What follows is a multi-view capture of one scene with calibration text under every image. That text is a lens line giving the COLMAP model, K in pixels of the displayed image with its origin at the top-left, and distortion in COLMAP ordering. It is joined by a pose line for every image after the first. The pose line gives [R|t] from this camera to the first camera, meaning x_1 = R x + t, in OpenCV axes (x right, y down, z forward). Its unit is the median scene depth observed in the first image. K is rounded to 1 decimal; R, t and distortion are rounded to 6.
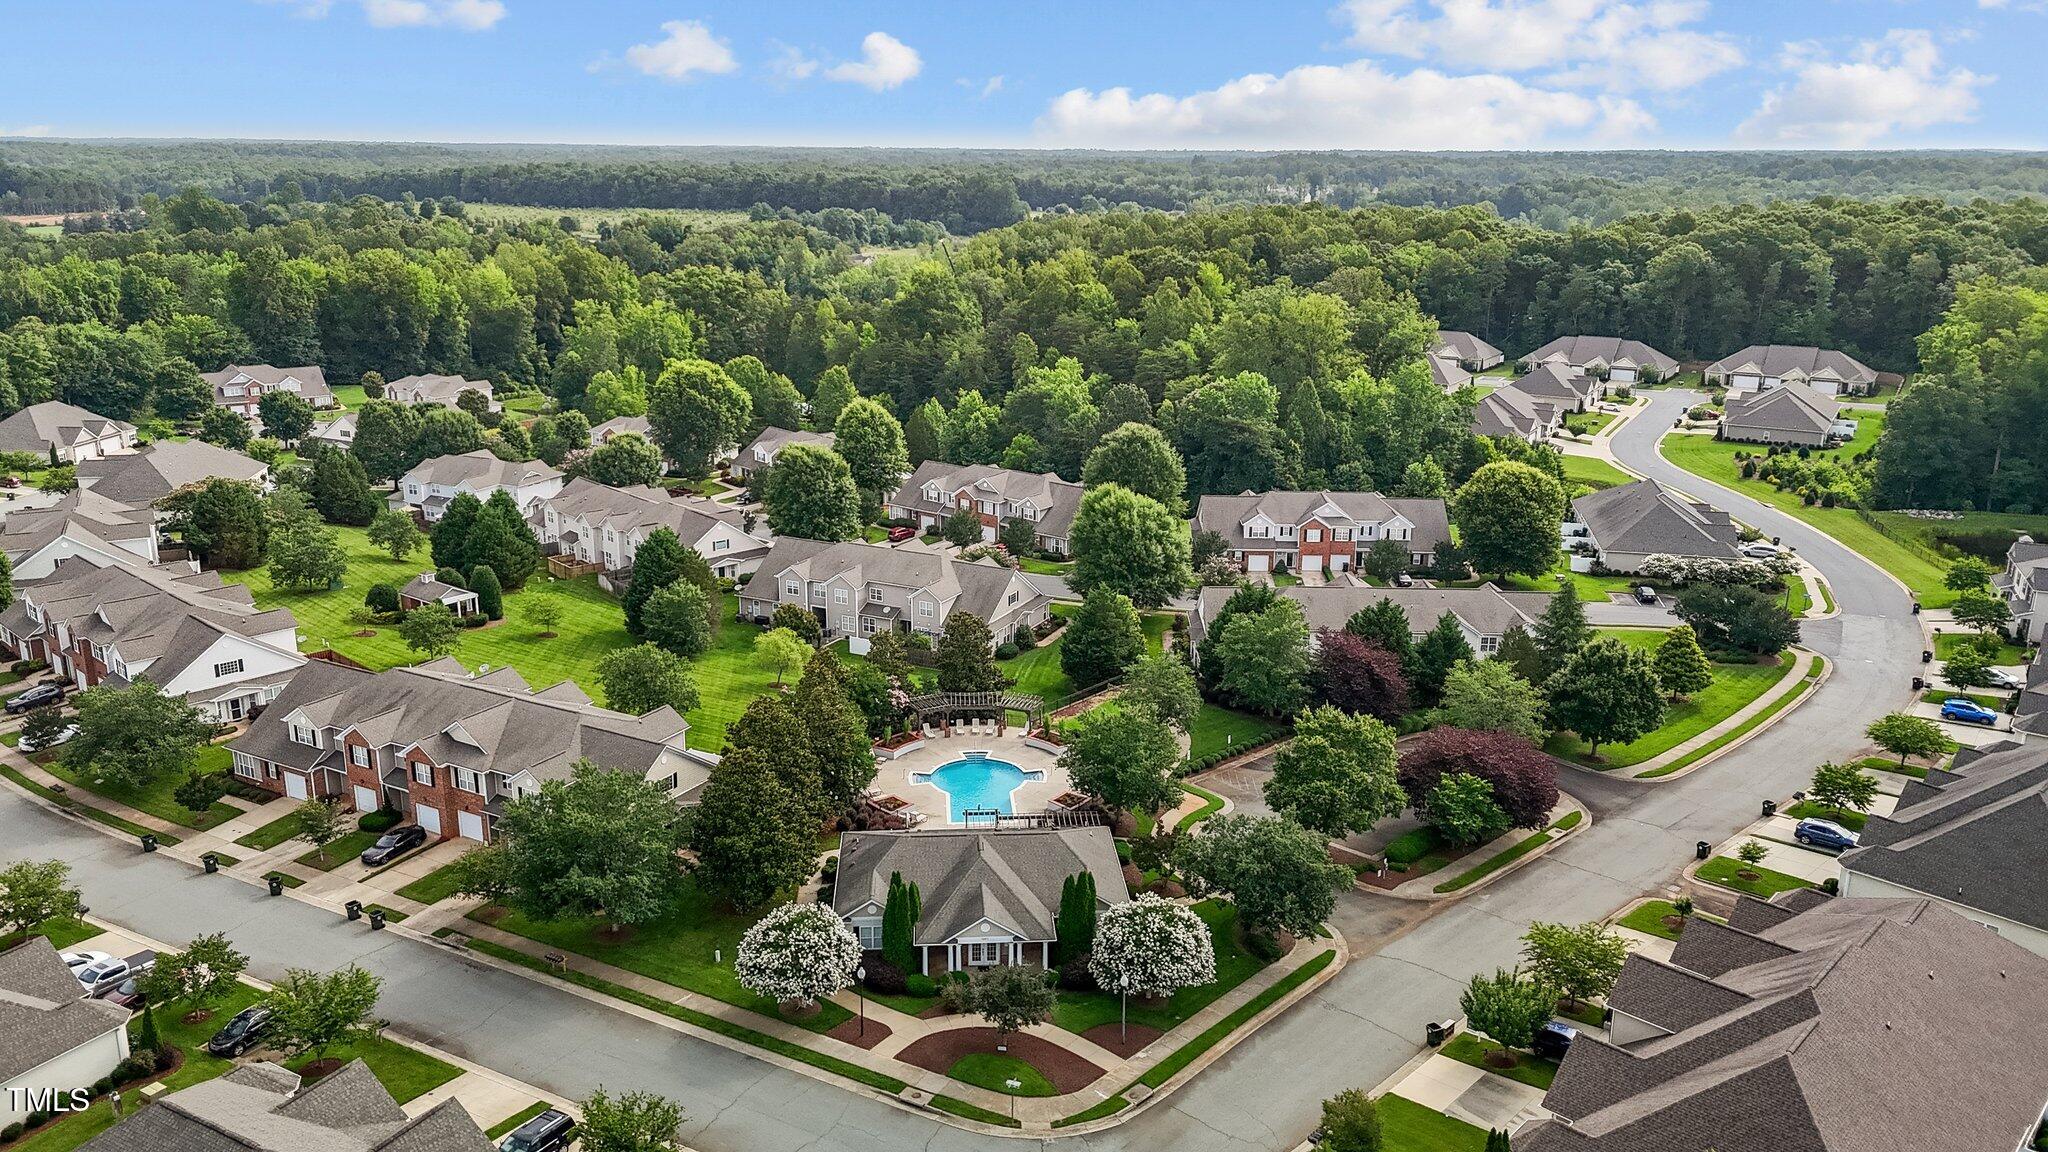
lens RADIAL K [[1512.5, 0, 1020.7], [0, 1512.5, 561.8], [0, 0, 1]] dist [0.076206, -0.071837]
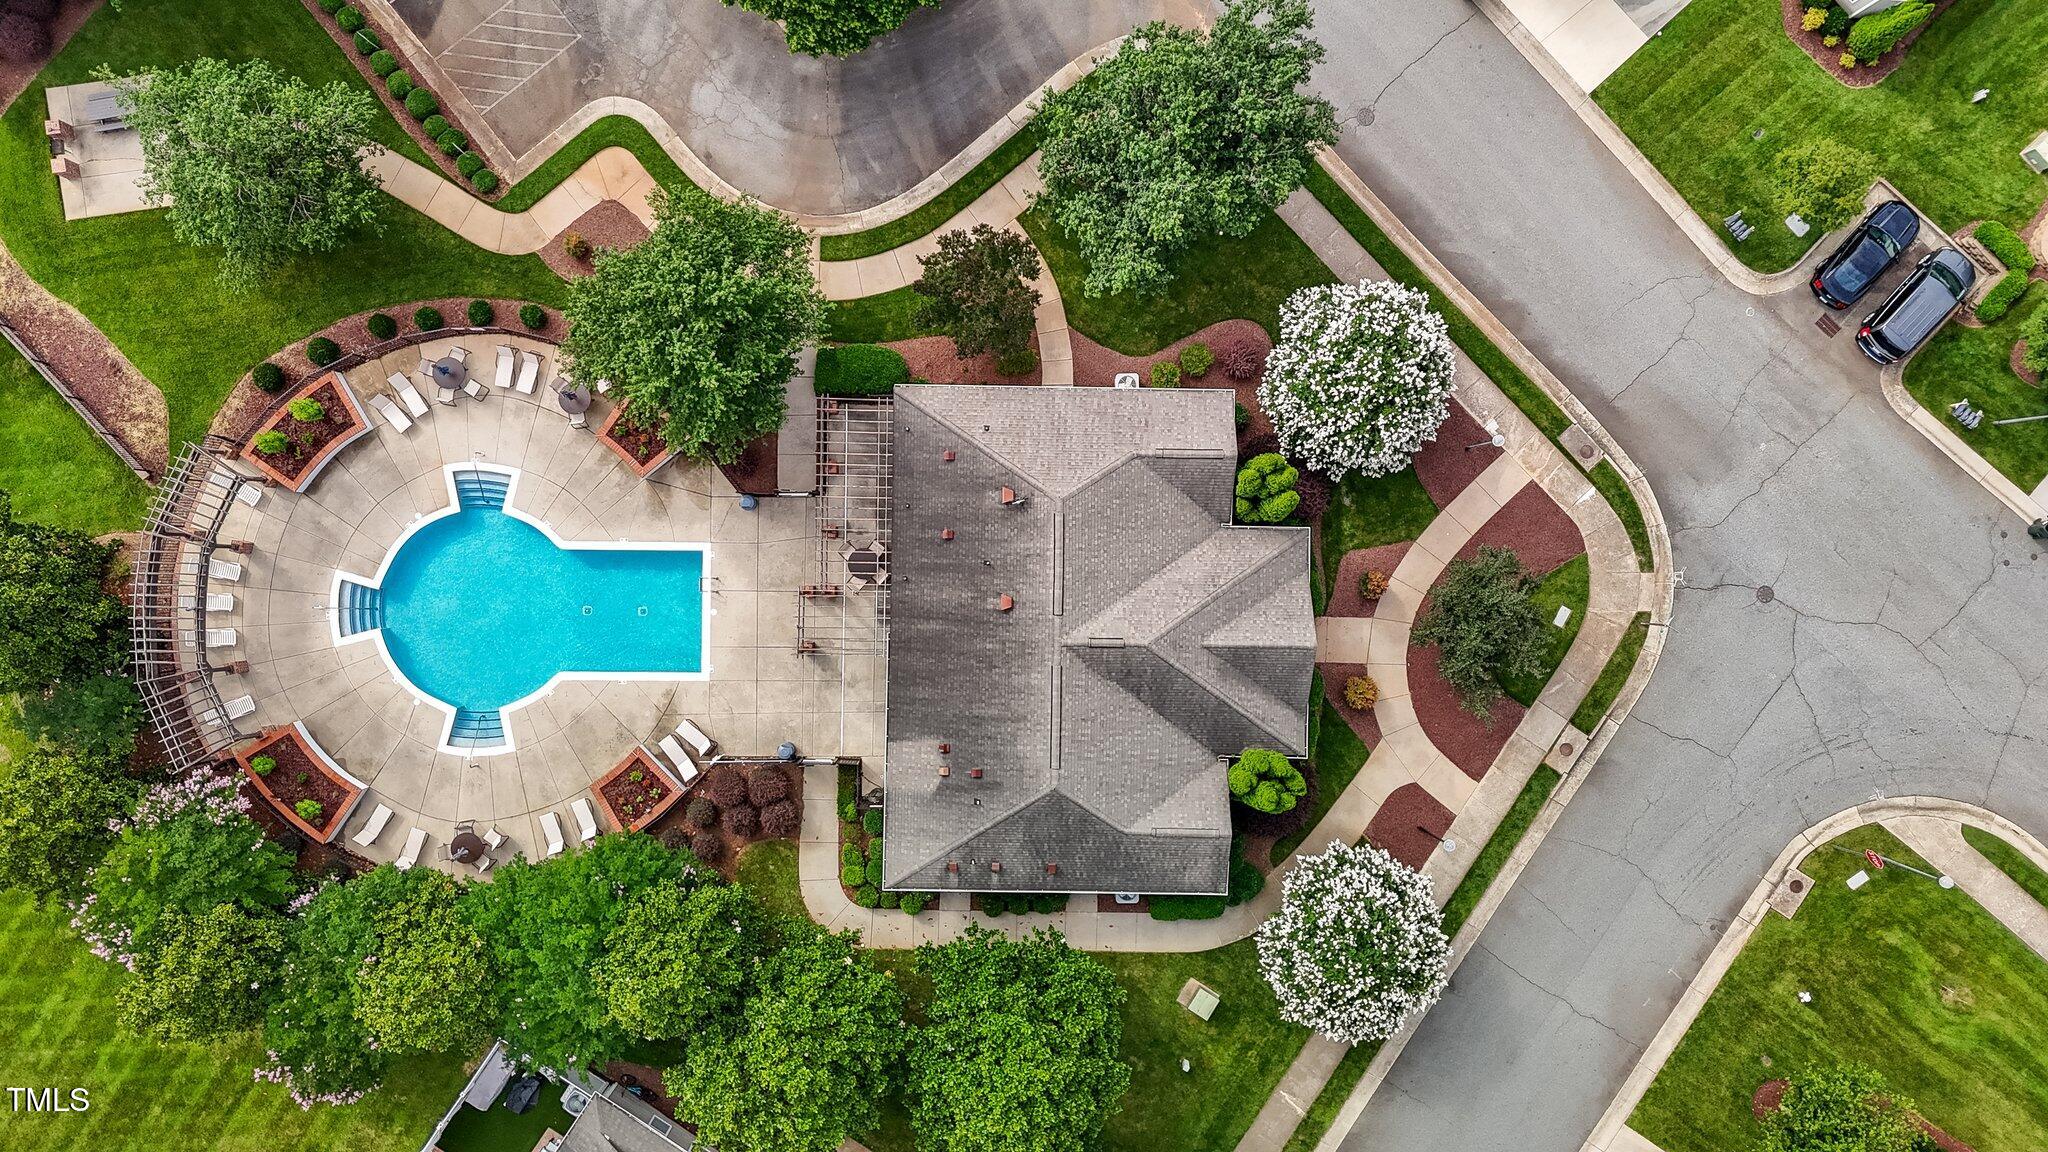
lens RADIAL K [[1495.6, 0, 1026.4], [0, 1495.6, 569.5], [0, 0, 1]] dist [0.085002, -0.099302]
pose [[0.079520, -0.996802, -0.007943, 0.000936], [0.238052, 0.011251, 0.971187, -0.139901], [-0.967992, -0.079119, 0.238185, 0.367743]]
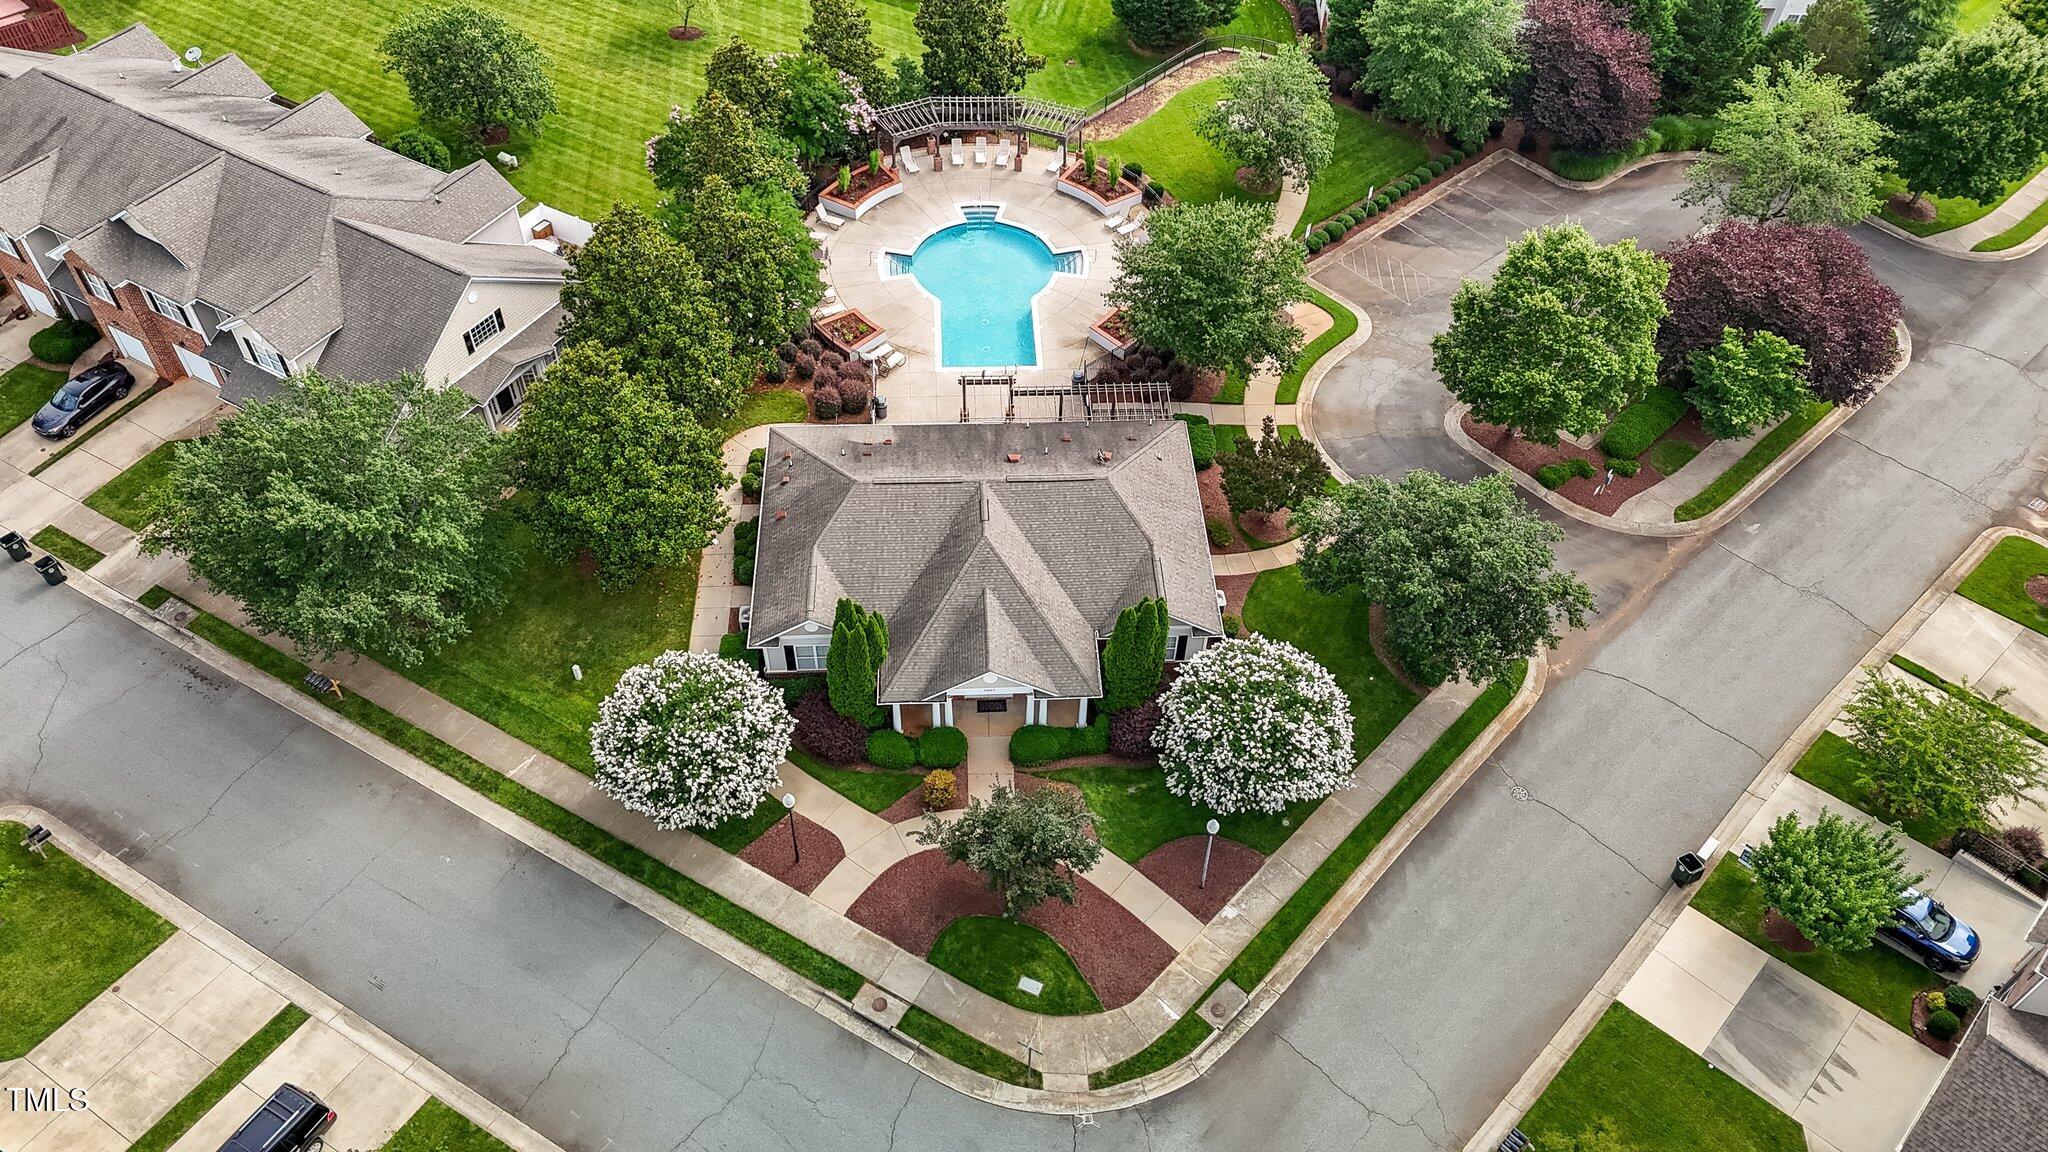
lens RADIAL K [[1512.5, 0, 1020.7], [0, 1512.5, 561.8], [0, 0, 1]] dist [0.076206, -0.071837]
pose [[0.999780, 0.020745, -0.003168, -0.003675], [-0.015842, 0.845094, 0.534383, -0.051047], [0.013763, -0.534215, 0.845237, 0.189636]]
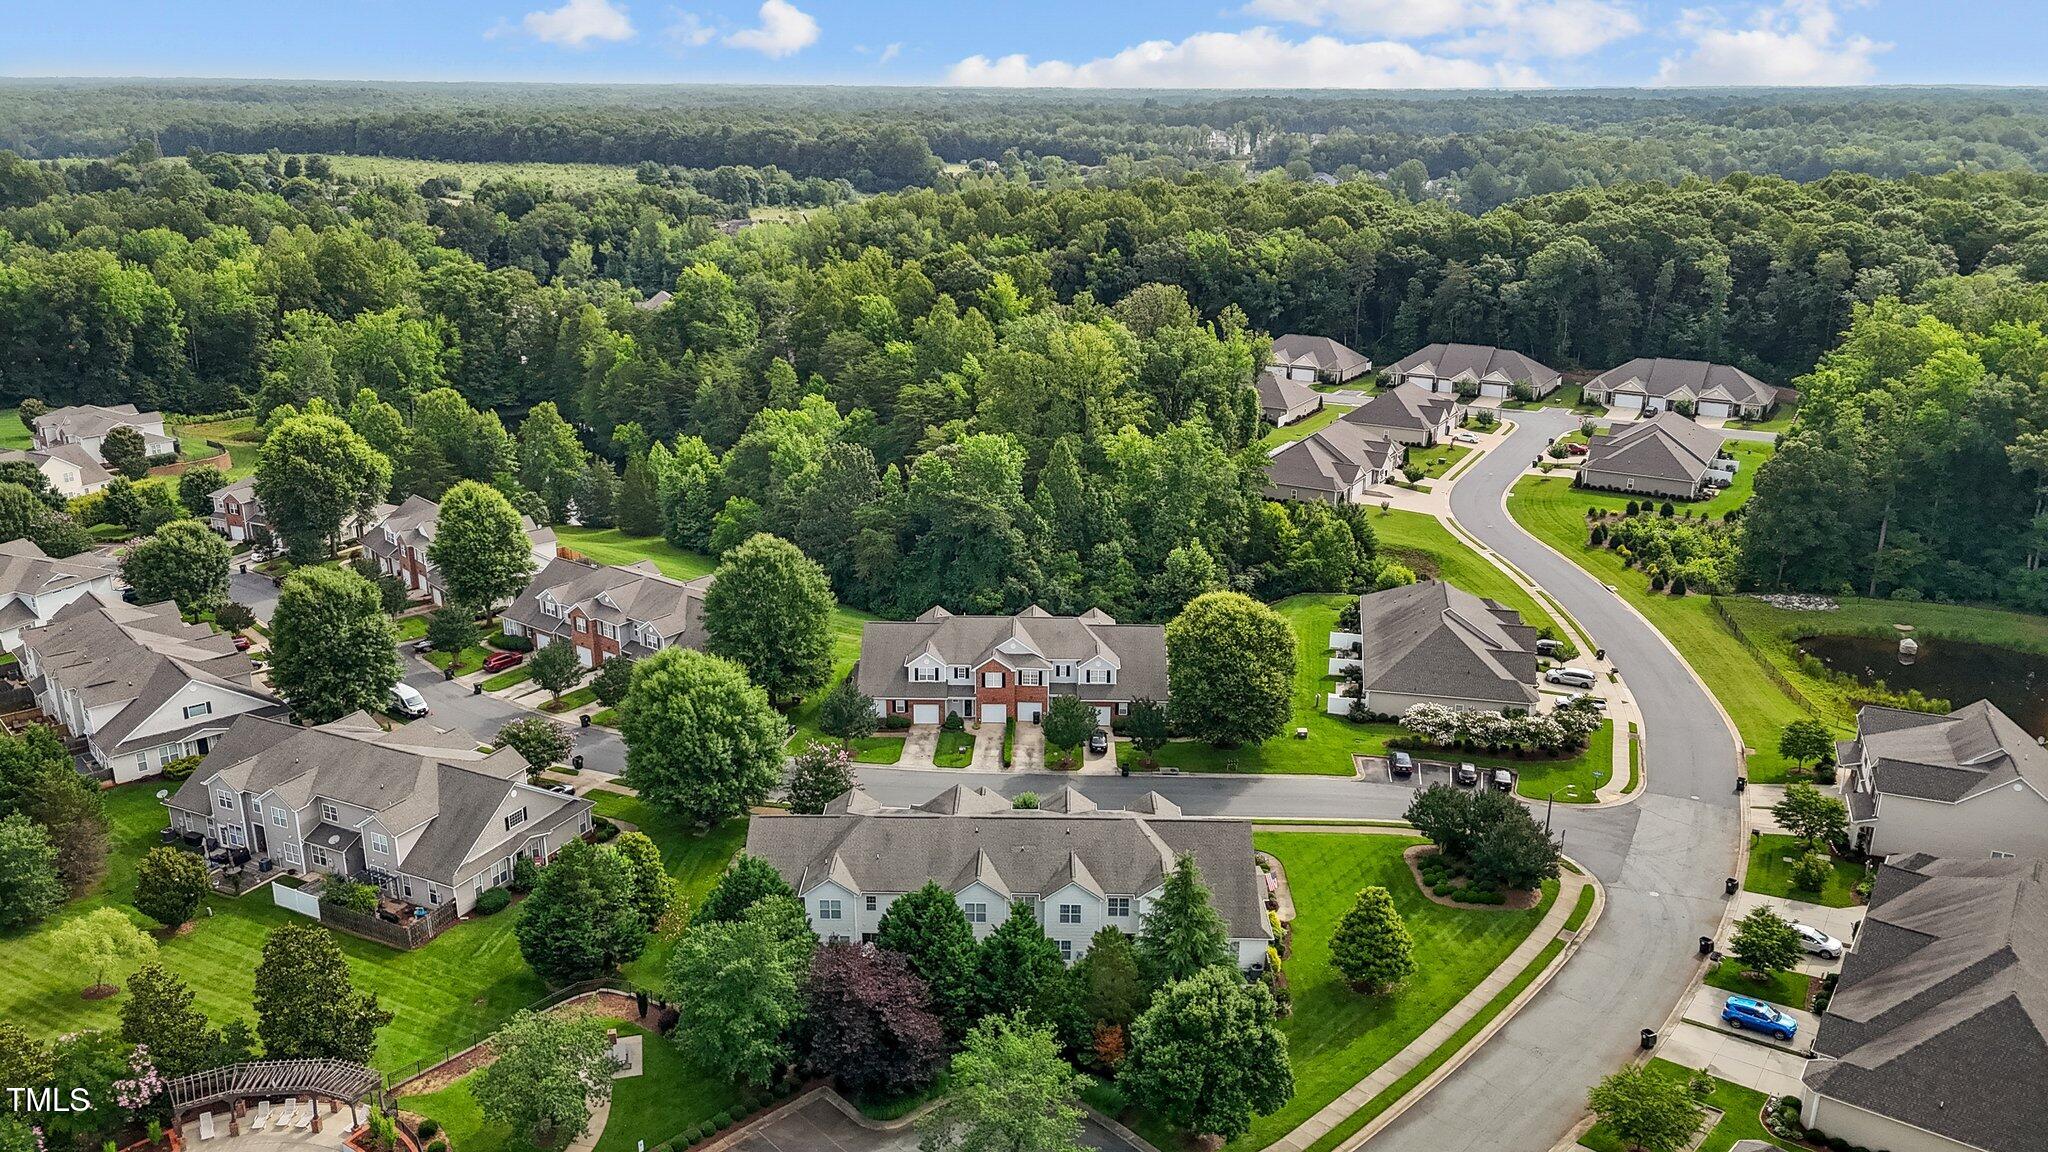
lens RADIAL K [[1512.5, 0, 1020.7], [0, 1512.5, 561.8], [0, 0, 1]] dist [0.076206, -0.071837]
pose [[0.999865, -0.007049, 0.014845, 0.156795], [0.006479, 0.999255, 0.038057, -0.086392], [-0.015102, -0.037956, 0.999165, 0.177808]]
